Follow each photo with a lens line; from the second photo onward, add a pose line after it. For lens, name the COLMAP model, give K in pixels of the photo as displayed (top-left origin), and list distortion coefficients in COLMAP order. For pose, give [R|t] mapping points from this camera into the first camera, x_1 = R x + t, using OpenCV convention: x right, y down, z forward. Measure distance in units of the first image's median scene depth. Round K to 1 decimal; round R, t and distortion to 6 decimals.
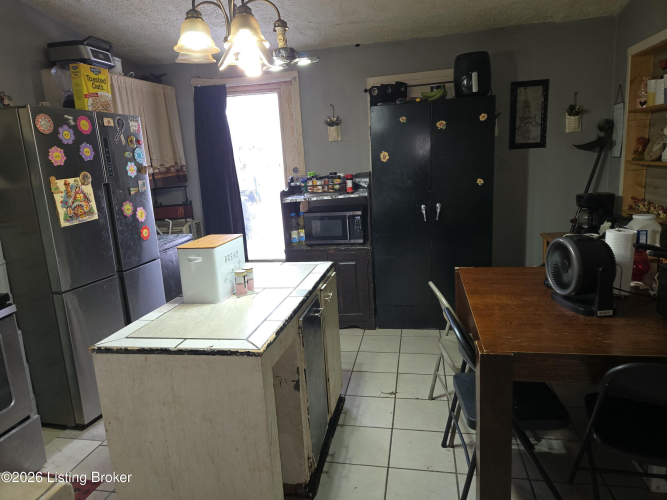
lens RADIAL K [[446.1, 0, 333.4], [0, 446.1, 247.8], [0, 0, 1]] dist [0.054064, -0.052576]
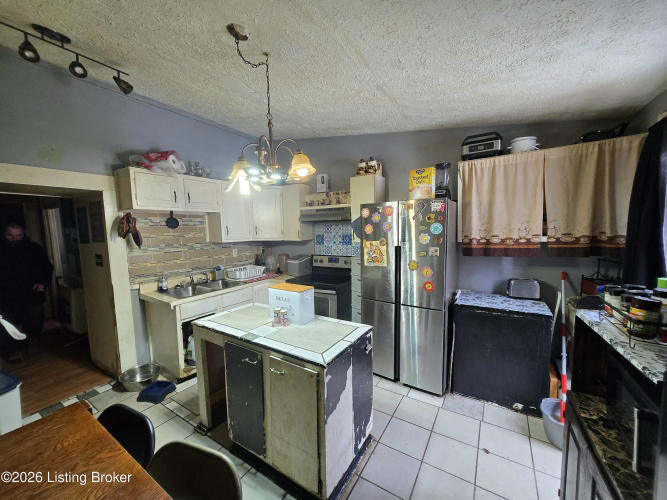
lens RADIAL K [[263.3, 0, 332.1], [0, 263.3, 253.4], [0, 0, 1]] dist [-0.007801, 0.000442]
pose [[-0.366475, 0.153385, -0.917697, 0.446698], [-0.143965, 0.965091, 0.218798, -0.302795], [0.919222, 0.212300, -0.331600, 1.163194]]
